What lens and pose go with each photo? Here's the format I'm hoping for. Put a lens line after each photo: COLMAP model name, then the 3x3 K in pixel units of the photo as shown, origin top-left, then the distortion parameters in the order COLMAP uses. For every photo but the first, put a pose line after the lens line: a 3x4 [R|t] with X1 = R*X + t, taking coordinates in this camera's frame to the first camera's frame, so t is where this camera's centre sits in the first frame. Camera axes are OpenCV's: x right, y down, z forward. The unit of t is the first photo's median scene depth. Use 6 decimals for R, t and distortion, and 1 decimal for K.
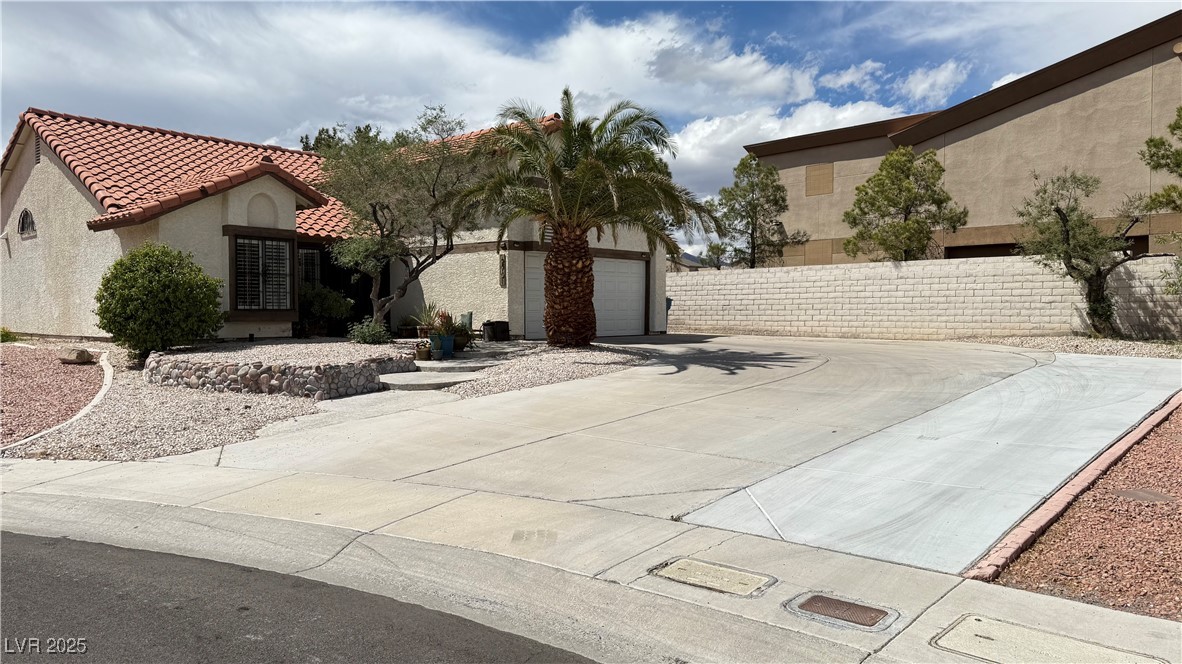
lens RADIAL K [[809.0, 0, 586.1], [0, 809.0, 332.5], [0, 0, 1]] dist [0.072571, -0.077636]
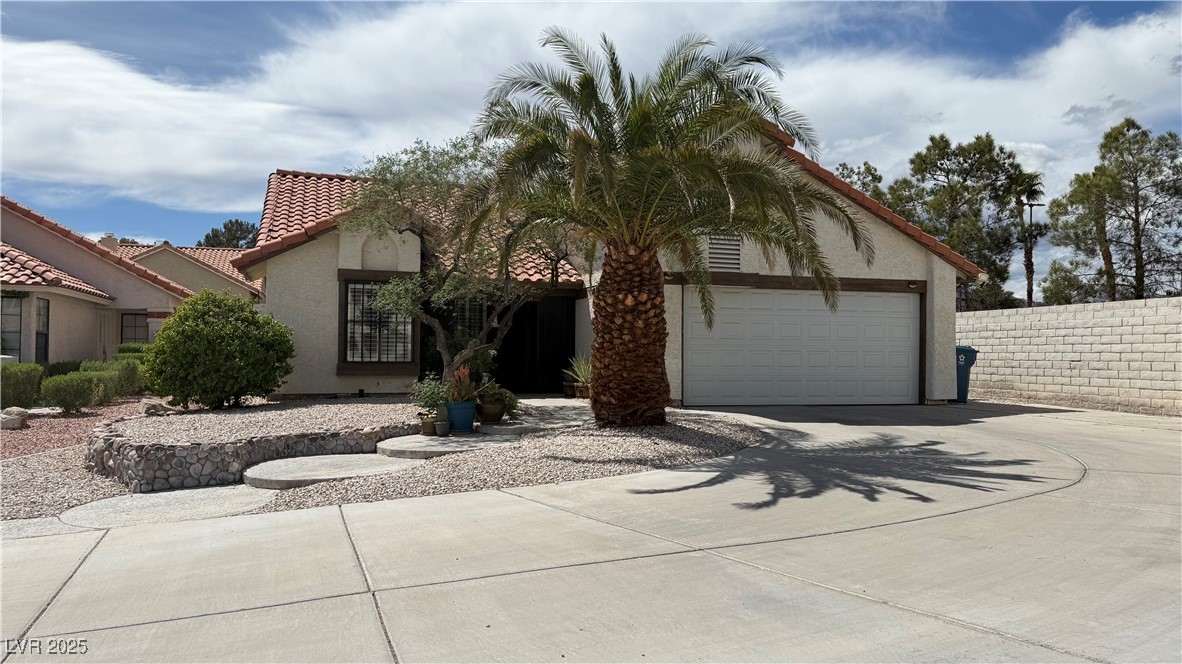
lens RADIAL K [[809.0, 0, 586.1], [0, 809.0, 332.5], [0, 0, 1]] dist [0.072571, -0.077636]
pose [[0.854650, -0.006718, -0.519160, 0.248936], [-0.022884, 0.998457, -0.050592, -0.020226], [0.518699, 0.055119, 0.853178, 0.353878]]
